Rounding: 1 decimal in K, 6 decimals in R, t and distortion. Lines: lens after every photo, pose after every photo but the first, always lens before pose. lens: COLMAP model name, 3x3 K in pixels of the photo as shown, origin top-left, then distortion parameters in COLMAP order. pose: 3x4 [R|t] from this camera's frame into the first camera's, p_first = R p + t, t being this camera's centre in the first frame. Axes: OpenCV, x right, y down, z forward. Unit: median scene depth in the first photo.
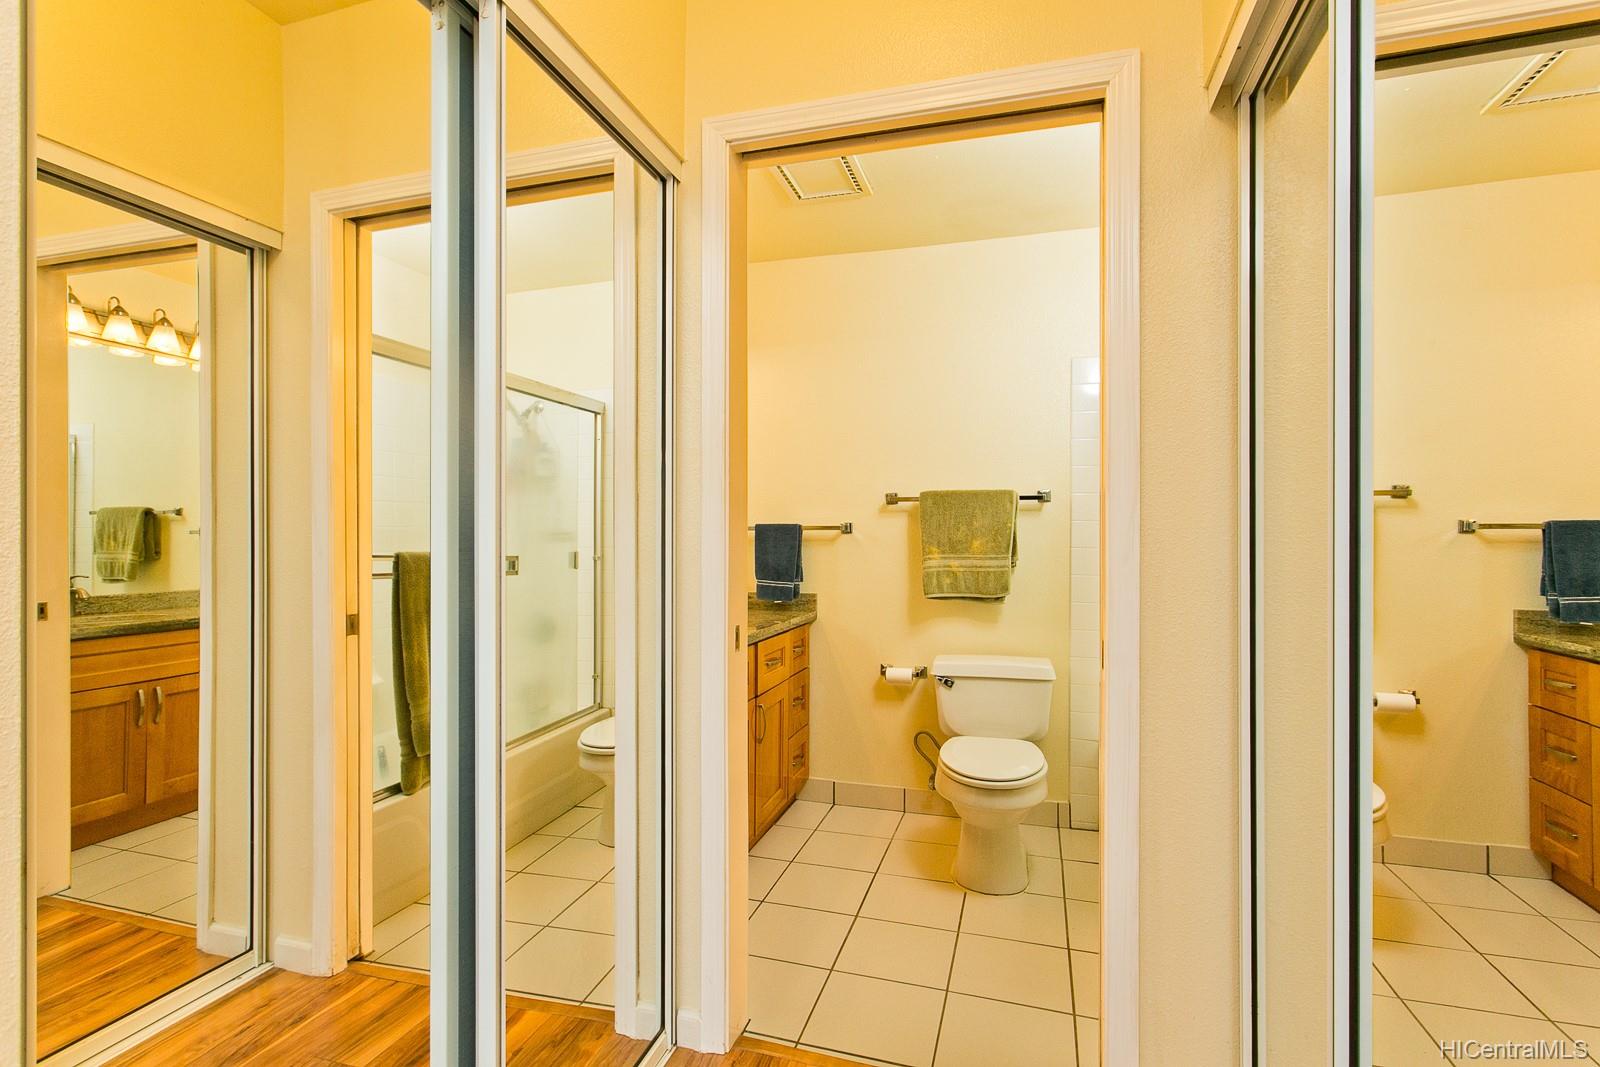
lens RADIAL K [[786.0, 0, 776.2], [0, 786.0, 524.3], [0, 0, 1]] dist [0.011376, -0.000710]
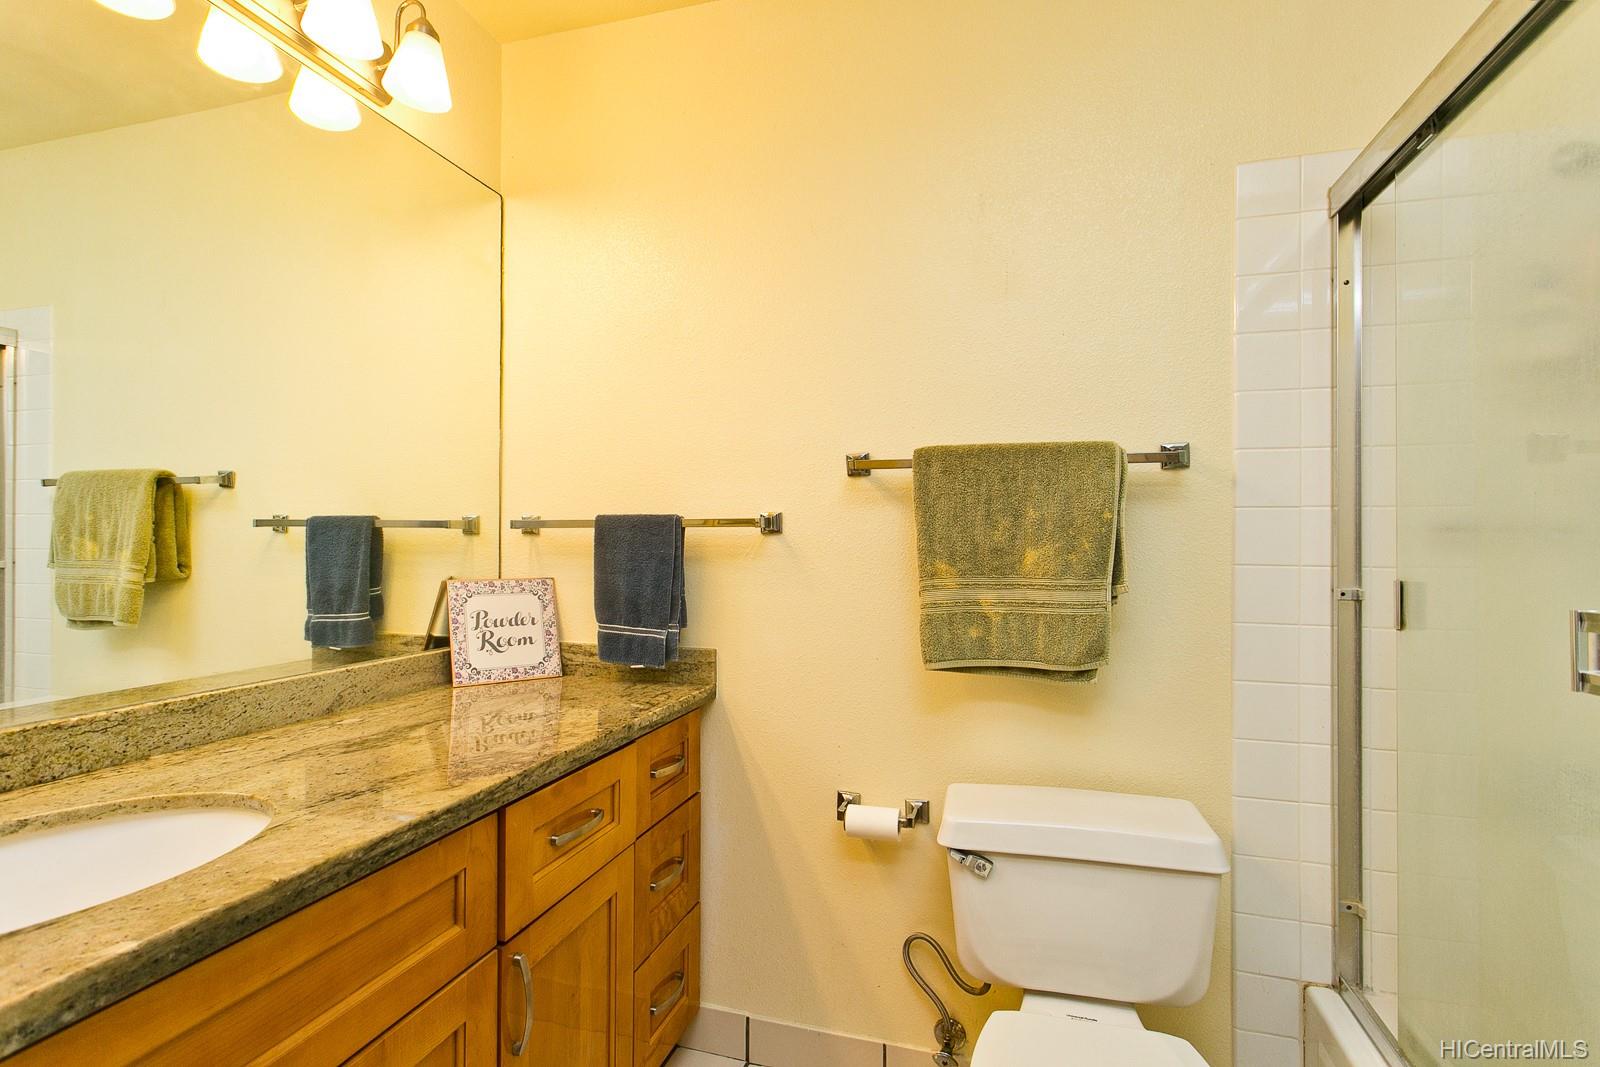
lens RADIAL K [[786.0, 0, 776.2], [0, 786.0, 524.3], [0, 0, 1]] dist [0.011376, -0.000710]
pose [[0.999998, 0.001927, -0.000609, 0.095245], [-0.001926, 0.999995, 0.002356, 0.004745], [0.000613, -0.002355, 0.999997, 0.504718]]
